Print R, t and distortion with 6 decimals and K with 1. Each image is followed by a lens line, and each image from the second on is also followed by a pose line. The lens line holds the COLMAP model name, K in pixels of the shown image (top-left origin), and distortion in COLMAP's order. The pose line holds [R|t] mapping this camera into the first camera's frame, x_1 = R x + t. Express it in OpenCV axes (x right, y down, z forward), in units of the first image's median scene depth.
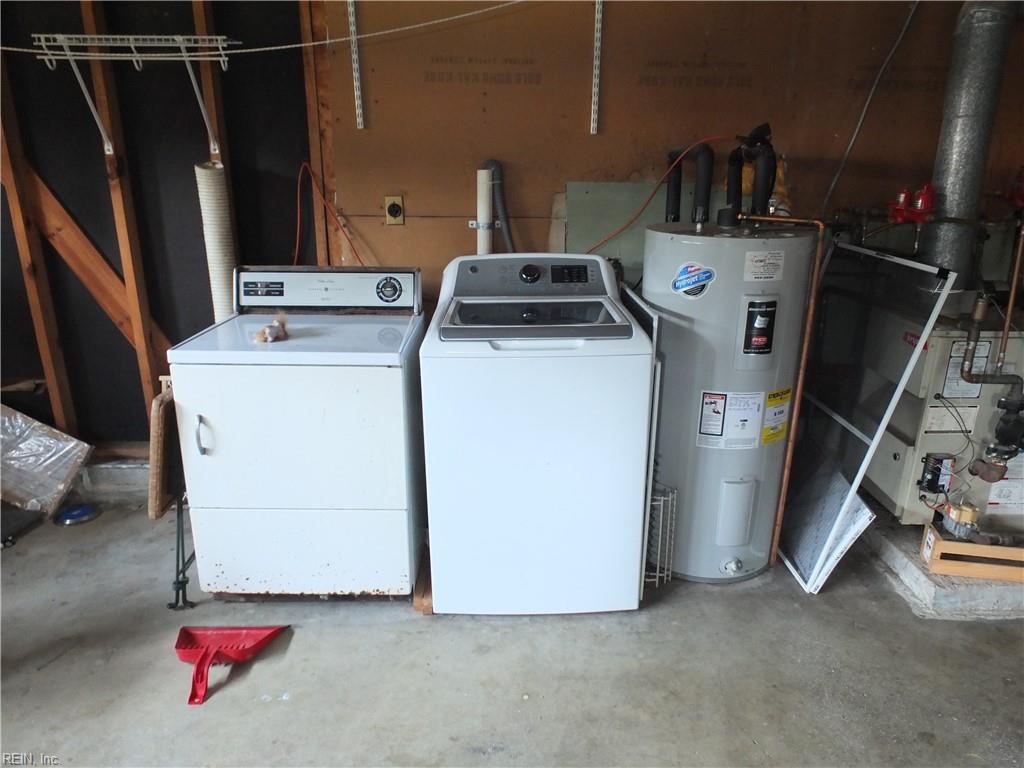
lens RADIAL K [[701.8, 0, 520.5], [0, 701.8, 400.0], [0, 0, 1]] dist [-0.018547, 0.005643]
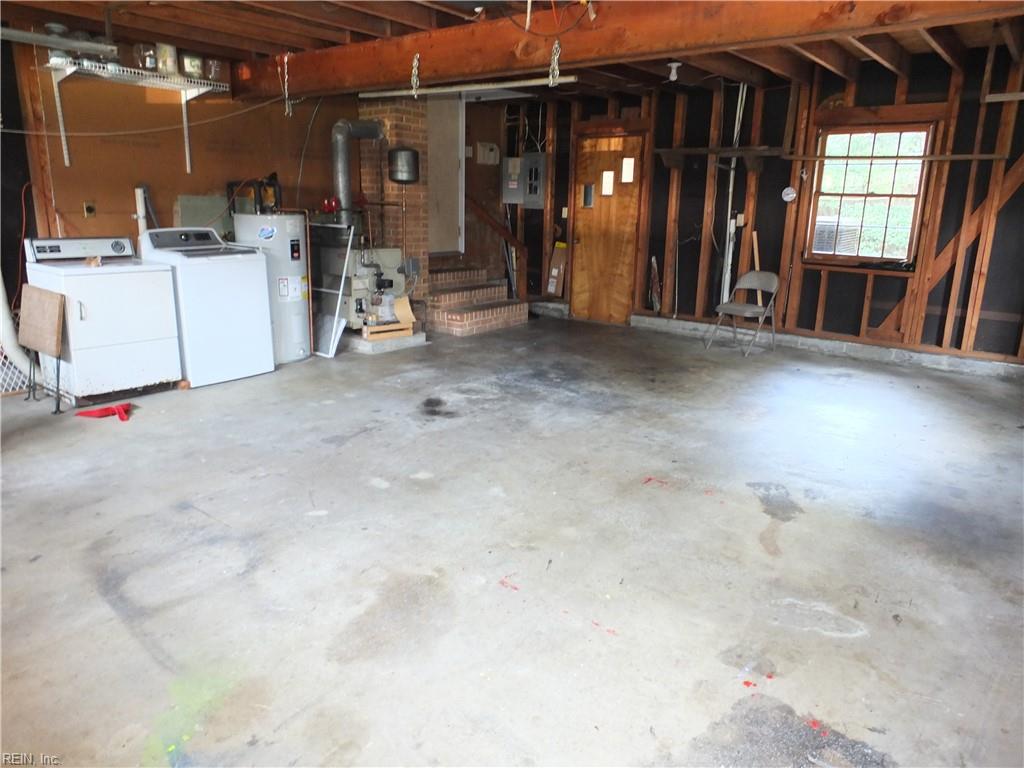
lens RADIAL K [[701.8, 0, 505.4], [0, 701.8, 378.7], [0, 0, 1]] dist [-0.018547, 0.005643]
pose [[0.655159, -0.180063, 0.733719, -1.029873], [0.222642, 0.974069, 0.040244, 0.389136], [-0.721940, 0.136990, 0.678260, -1.139144]]
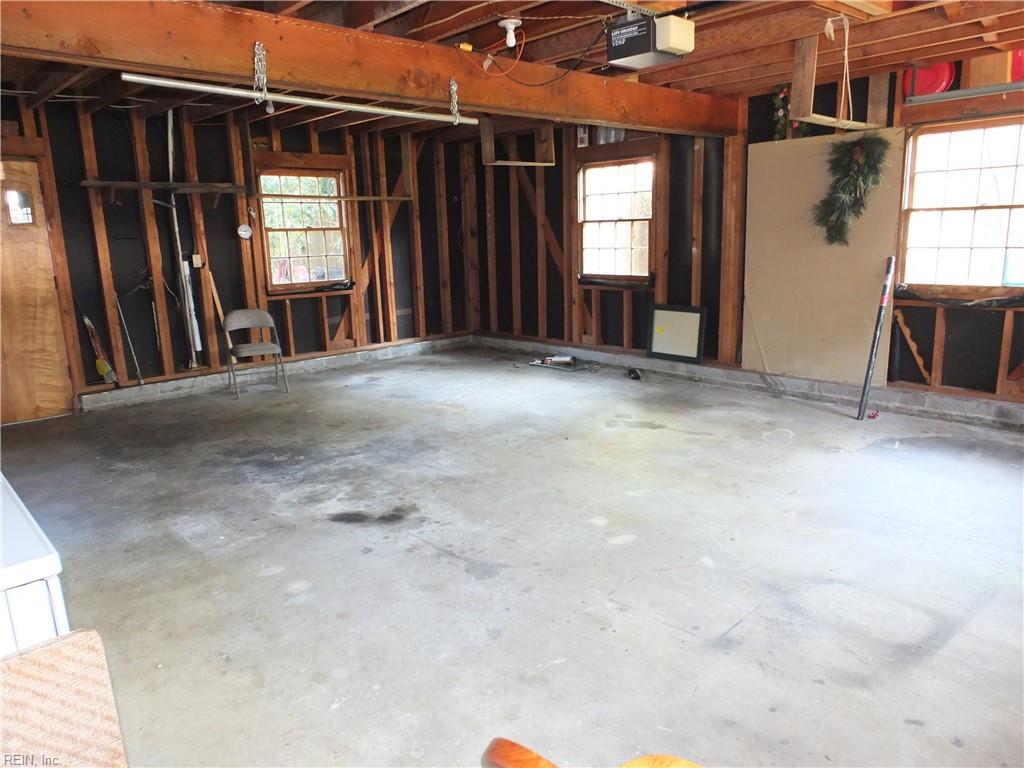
lens RADIAL K [[701.8, 0, 517.6], [0, 701.8, 381.9], [0, 0, 1]] dist [-0.018547, 0.005643]
pose [[-0.674309, -0.145498, 0.723974, -0.980668], [0.253817, 0.874998, 0.412255, -0.281218], [-0.693458, 0.461744, -0.553089, 0.814762]]
